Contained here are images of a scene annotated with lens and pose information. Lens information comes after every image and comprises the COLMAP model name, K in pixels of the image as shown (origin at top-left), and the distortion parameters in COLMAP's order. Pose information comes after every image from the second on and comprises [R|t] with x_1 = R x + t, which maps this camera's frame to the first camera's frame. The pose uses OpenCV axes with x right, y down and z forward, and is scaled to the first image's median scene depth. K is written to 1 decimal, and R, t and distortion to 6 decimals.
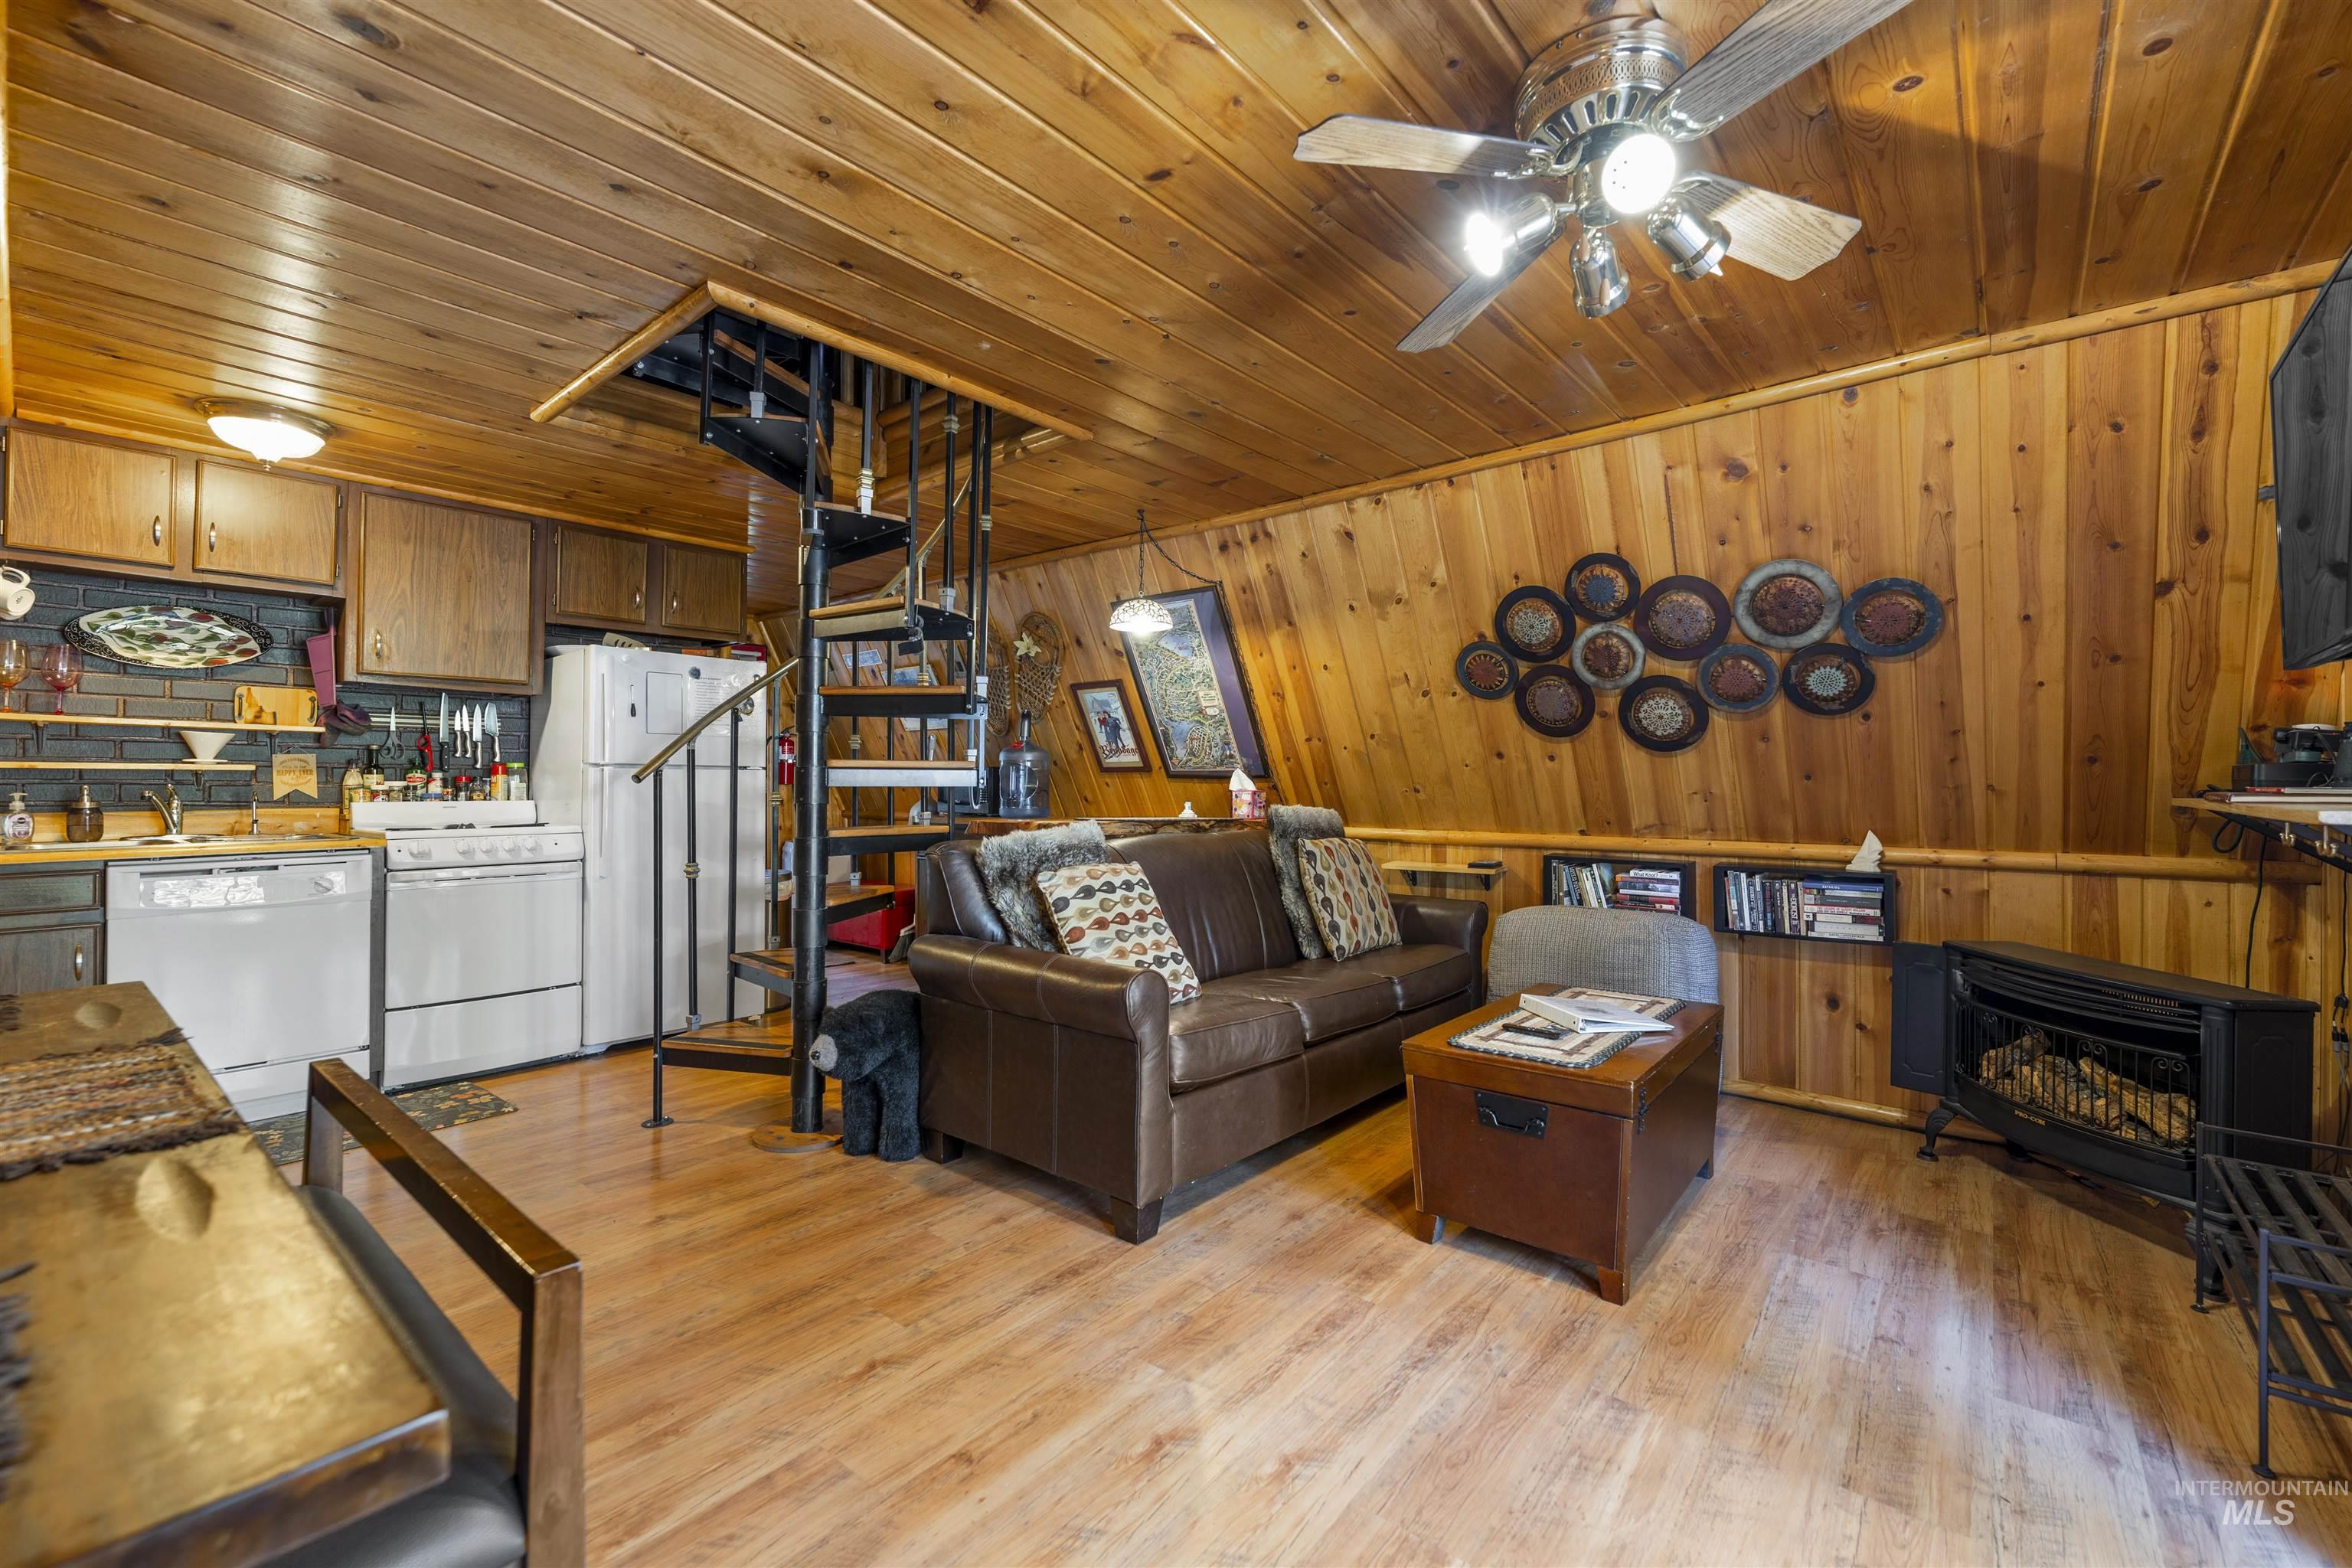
lens RADIAL K [[974.4, 0, 1185.1], [0, 974.4, 762.9], [0, 0, 1]] dist [0.000611, -0.001642]
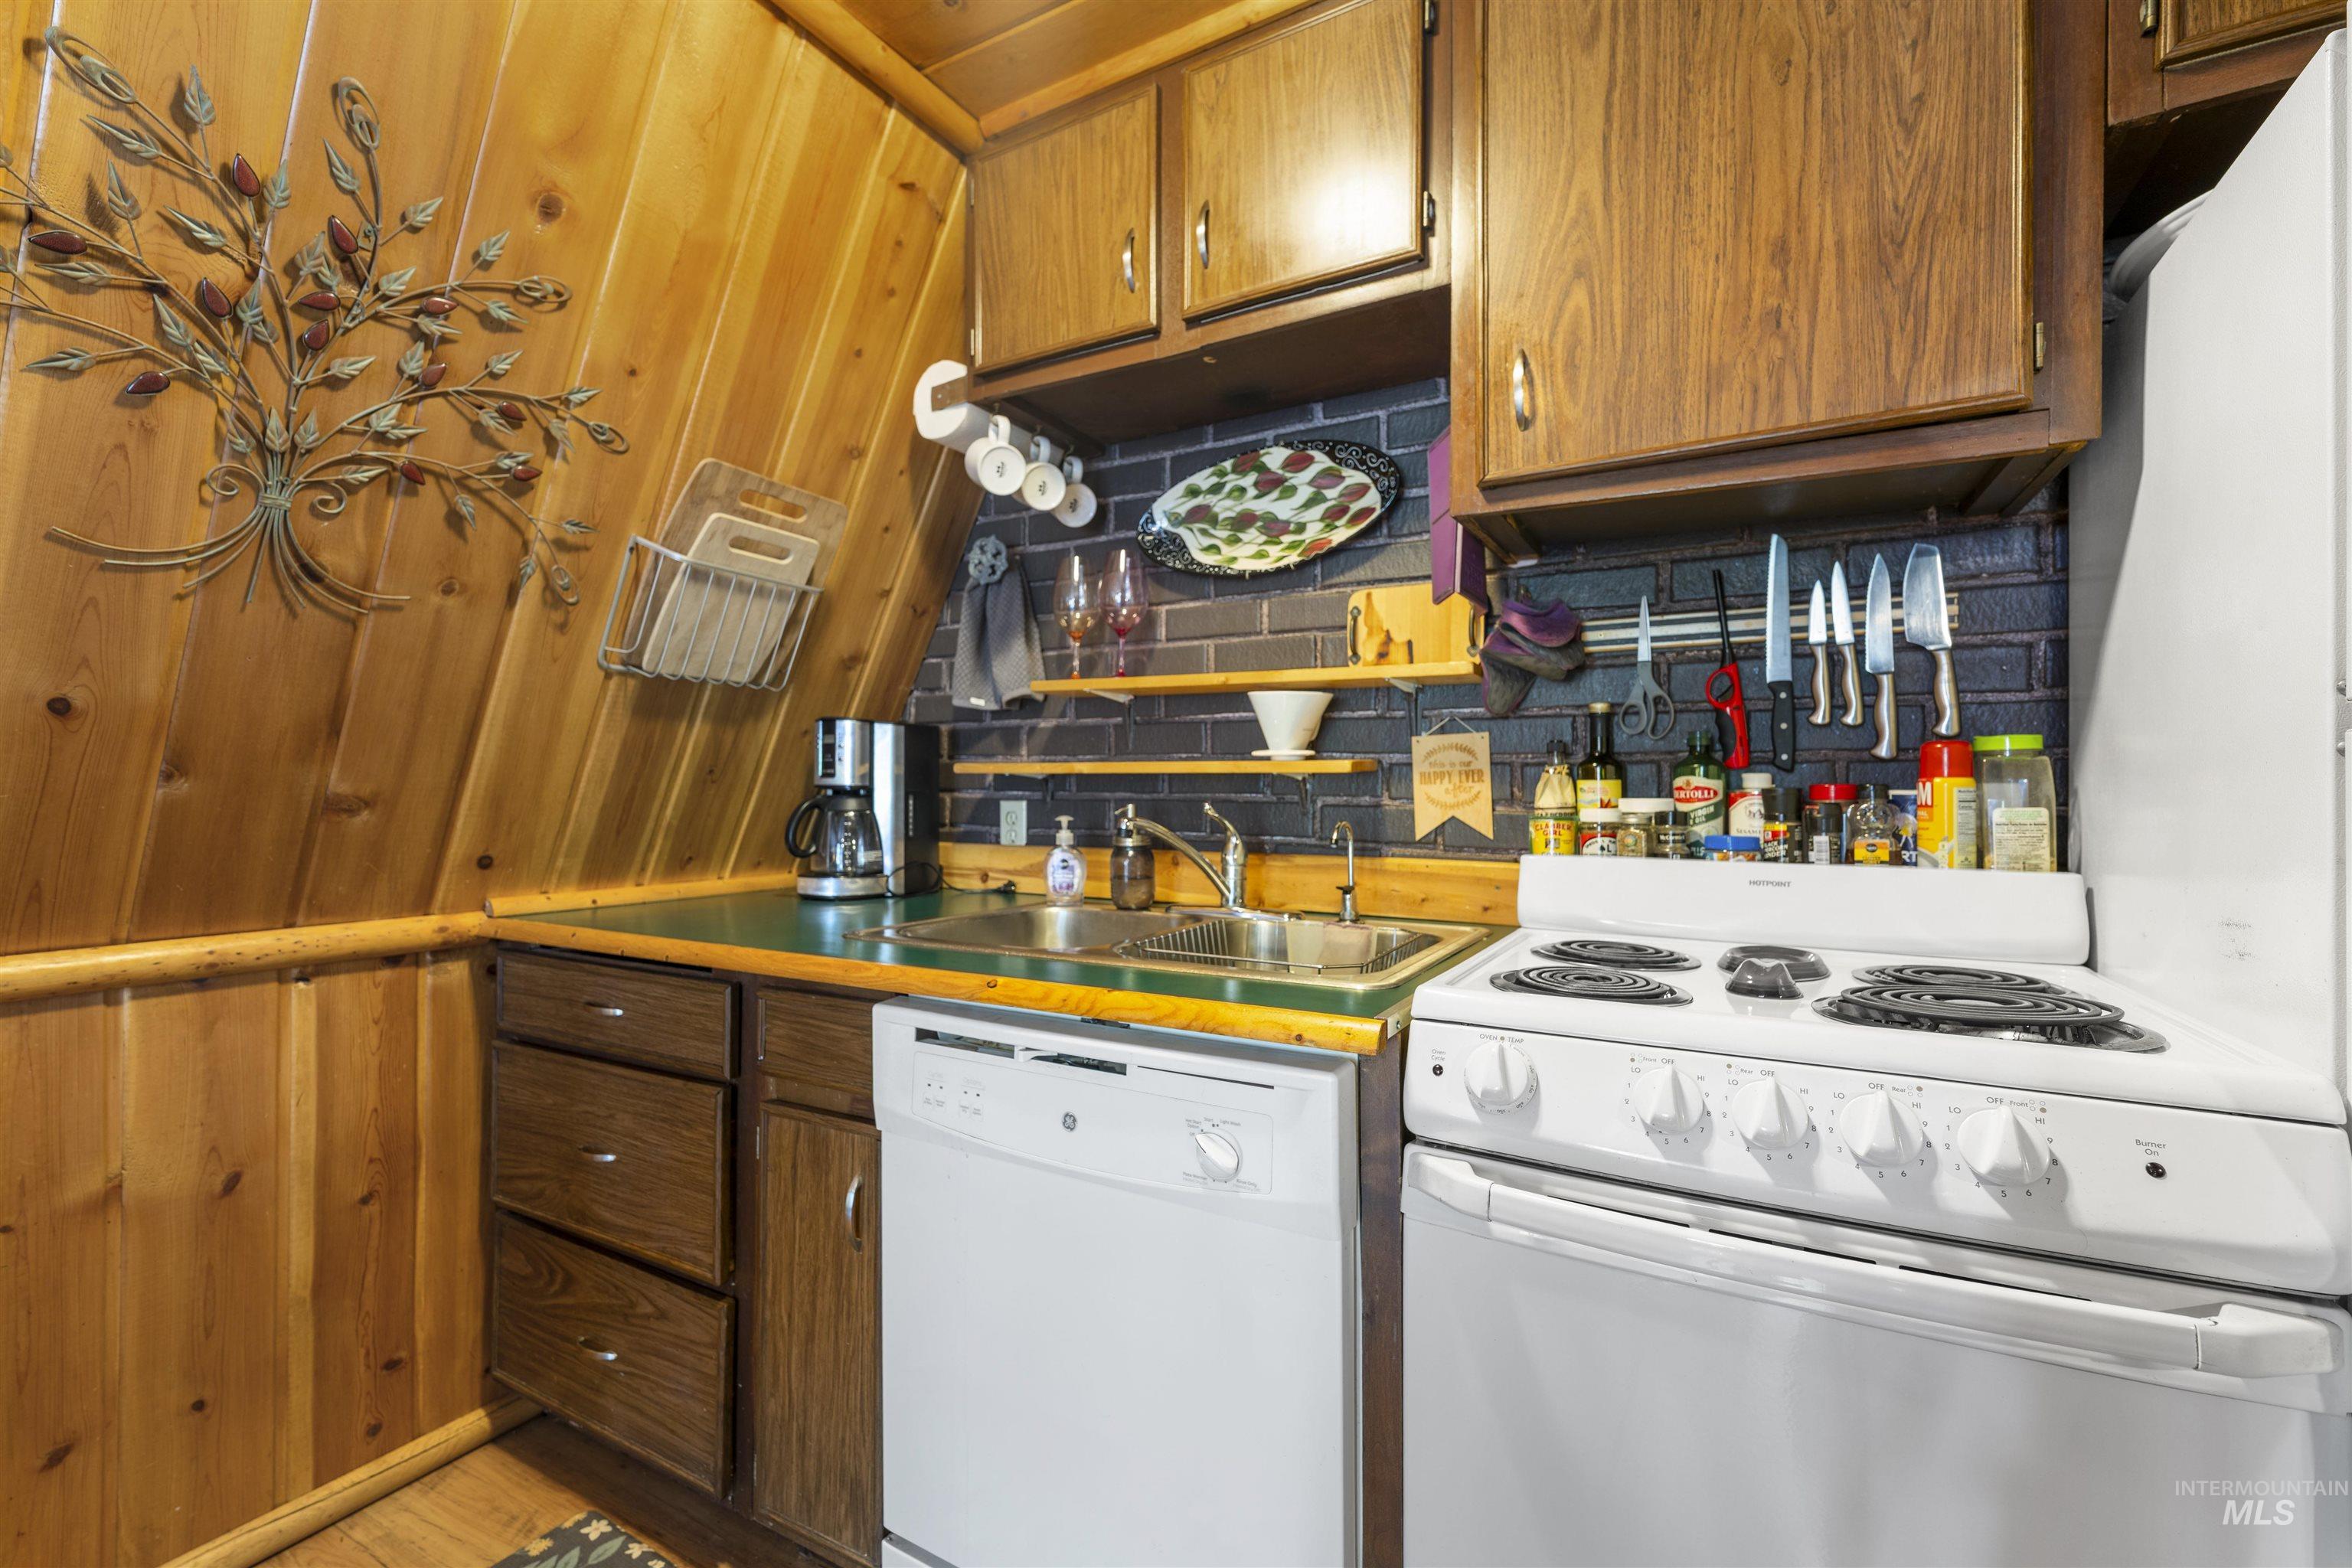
lens RADIAL K [[974.4, 0, 1186.4], [0, 974.4, 783.8], [0, 0, 1]] dist [0.000611, -0.001642]
pose [[0.180698, -0.006803, -0.983515, -0.519959], [0.014510, 0.999886, -0.004251, 0.013297], [0.983432, -0.013503, 0.180776, 0.820618]]
